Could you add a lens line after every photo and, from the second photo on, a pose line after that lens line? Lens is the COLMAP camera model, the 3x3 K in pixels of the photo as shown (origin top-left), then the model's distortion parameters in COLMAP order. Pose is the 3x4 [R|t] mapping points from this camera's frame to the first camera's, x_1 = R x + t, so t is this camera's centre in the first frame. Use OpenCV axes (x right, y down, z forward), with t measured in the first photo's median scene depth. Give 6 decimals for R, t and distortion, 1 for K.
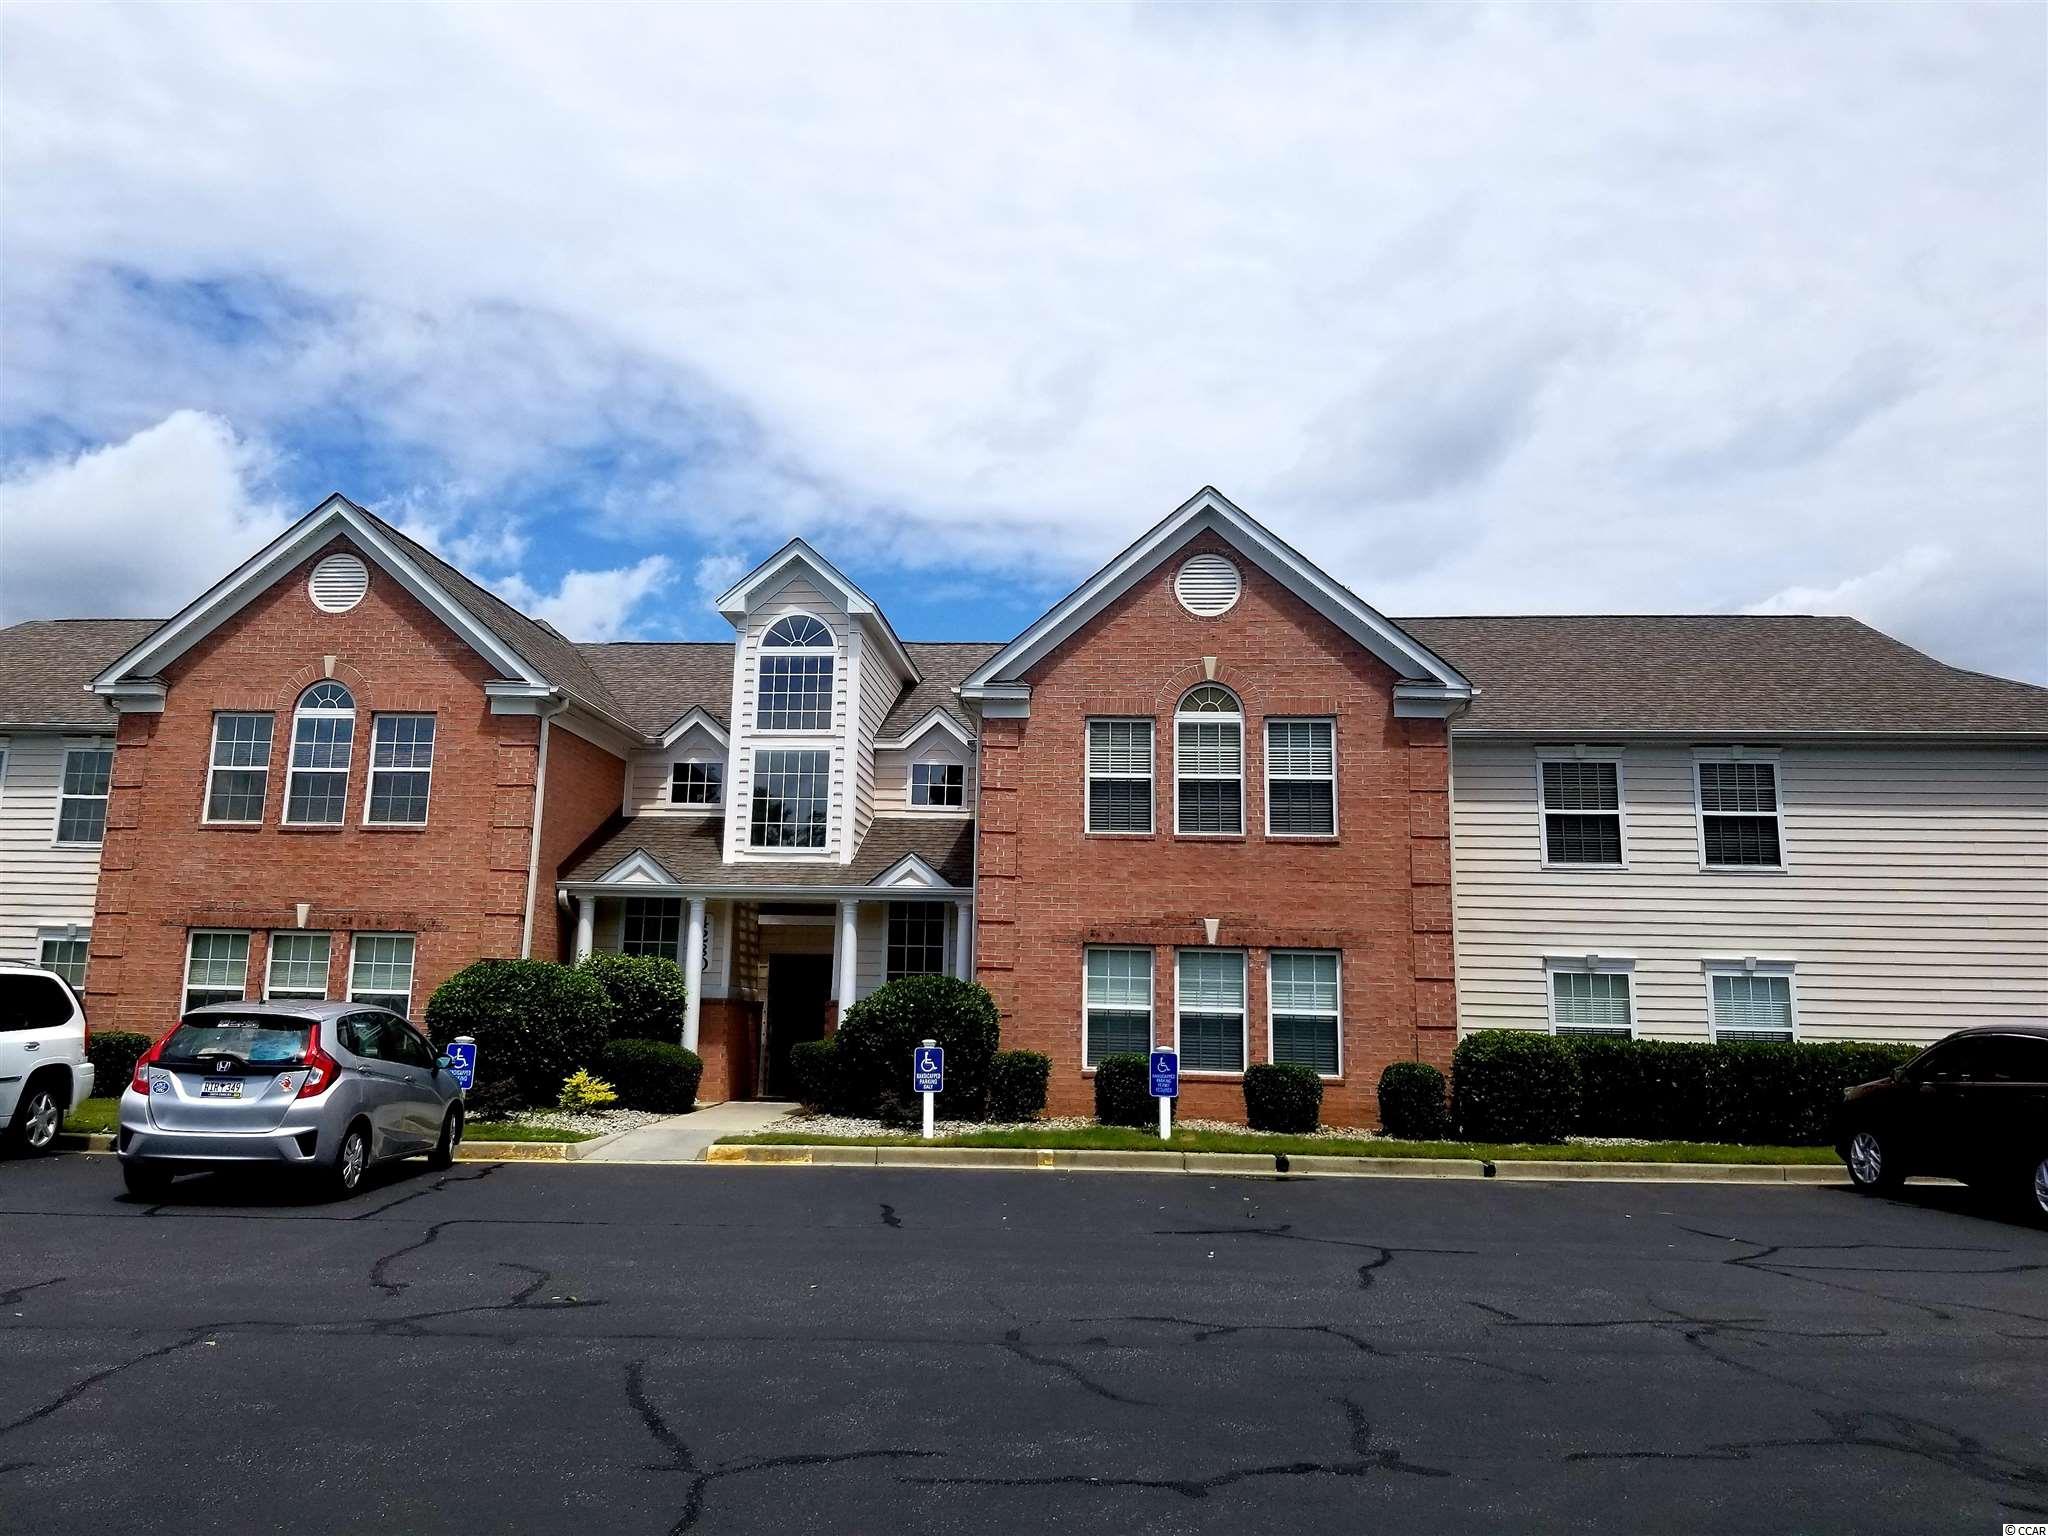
lens RADIAL K [[1595.6, 0, 989.6], [0, 1595.6, 746.1], [0, 0, 1]] dist [0.088348, -0.162949]
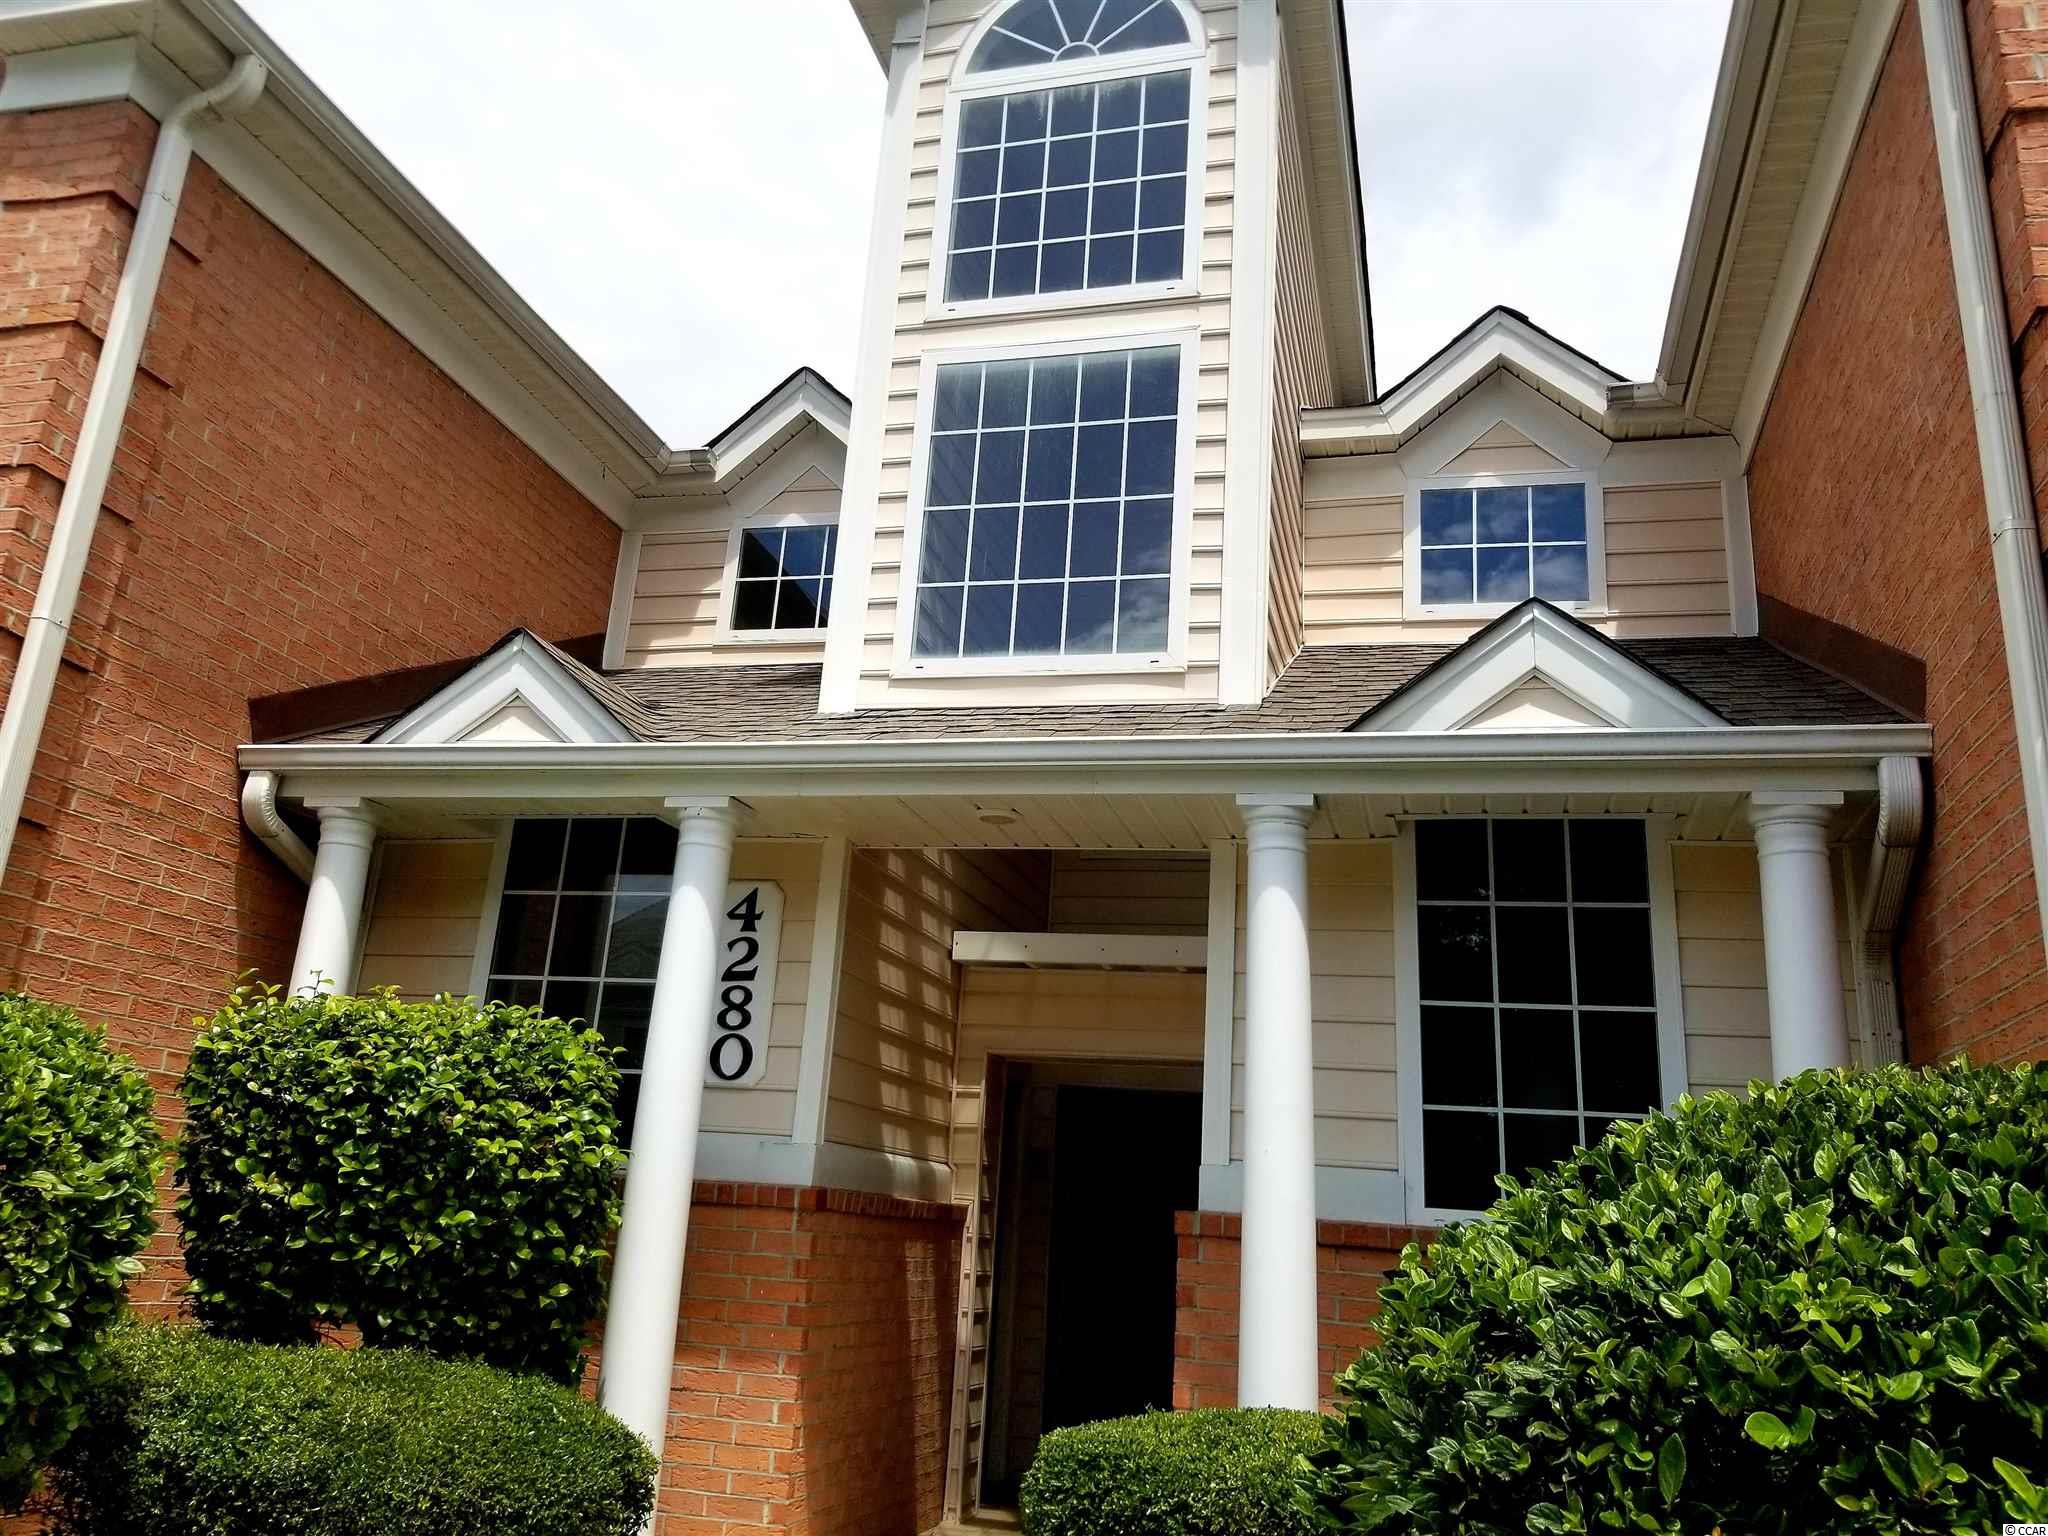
lens RADIAL K [[1595.6, 0, 989.6], [0, 1595.6, 746.1], [0, 0, 1]] dist [0.088348, -0.162949]
pose [[0.983851, -0.010633, -0.178672, -0.082211], [-0.011587, 0.992357, -0.122858, 0.113160], [0.178613, 0.122944, 0.976208, 0.708993]]
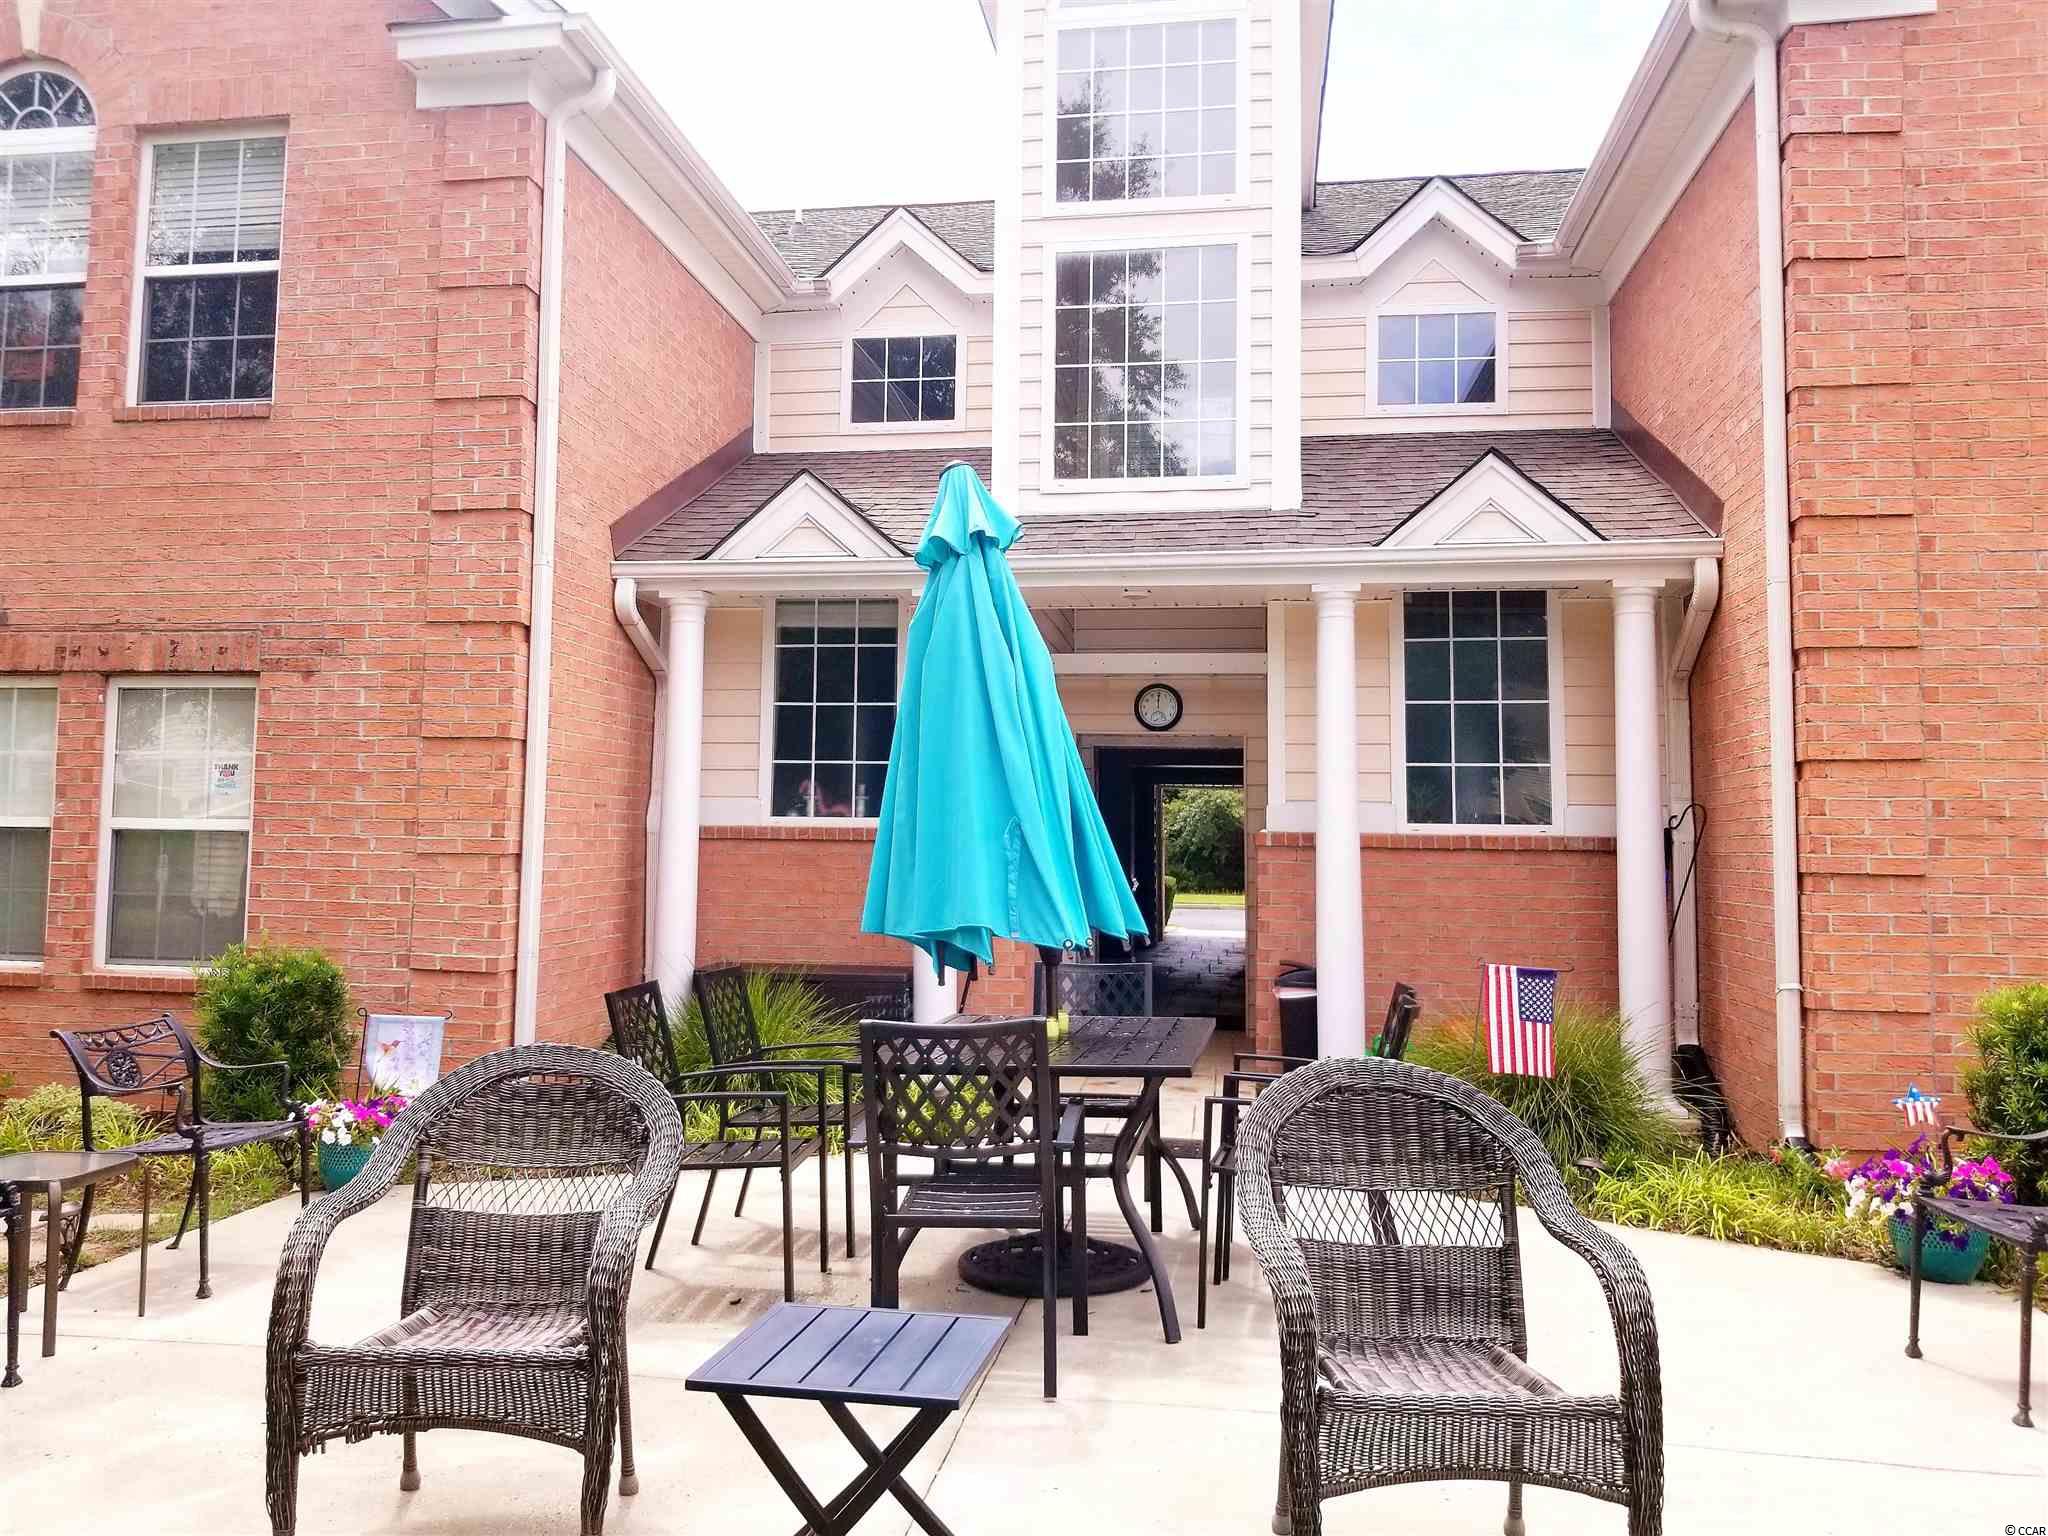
lens RADIAL K [[1595.6, 0, 989.6], [0, 1595.6, 746.1], [0, 0, 1]] dist [0.088348, -0.162949]
pose [[0.997284, -0.022565, -0.070115, -0.137359], [0.030135, 0.993600, 0.108861, 0.085406], [0.067210, -0.110678, 0.991581, 0.561302]]
